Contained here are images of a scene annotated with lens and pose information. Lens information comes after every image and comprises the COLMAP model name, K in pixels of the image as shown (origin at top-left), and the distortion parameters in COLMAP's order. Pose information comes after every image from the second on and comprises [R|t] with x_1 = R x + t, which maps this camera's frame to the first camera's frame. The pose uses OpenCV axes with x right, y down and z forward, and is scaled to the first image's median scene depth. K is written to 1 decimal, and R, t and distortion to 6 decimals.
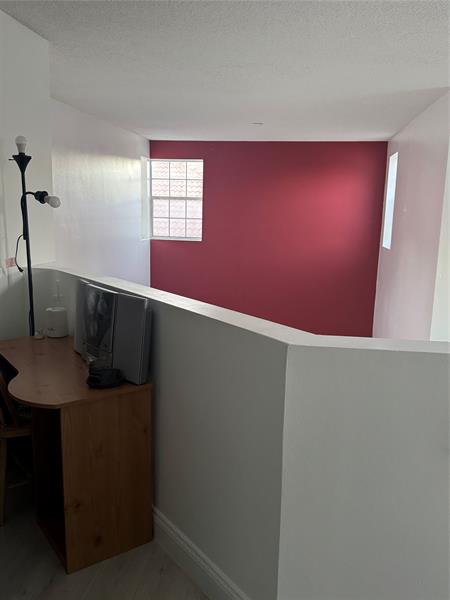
lens RADIAL K [[499.7, 0, 221.1], [0, 499.7, 301.0], [0, 0, 1]] dist [0.094940, -0.153763]
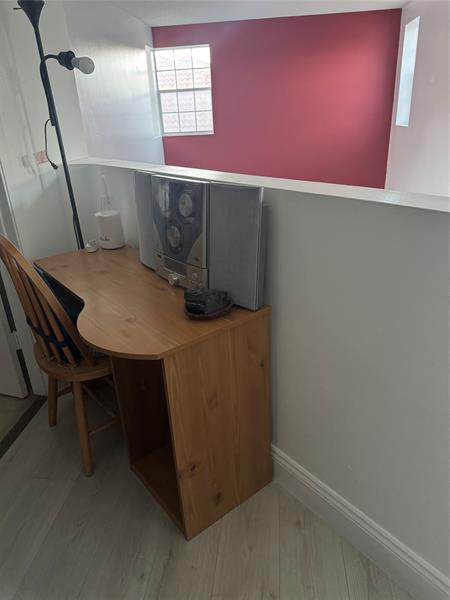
lens RADIAL K [[418.2, 0, 224.7], [0, 418.2, 297.4], [0, 0, 1]] dist [0.046718, -0.061161]
pose [[0.996680, -0.081163, 0.006417, -0.154022], [0.077350, 0.968550, 0.236491, 0.001564], [-0.025409, -0.235210, 0.971612, 0.306186]]
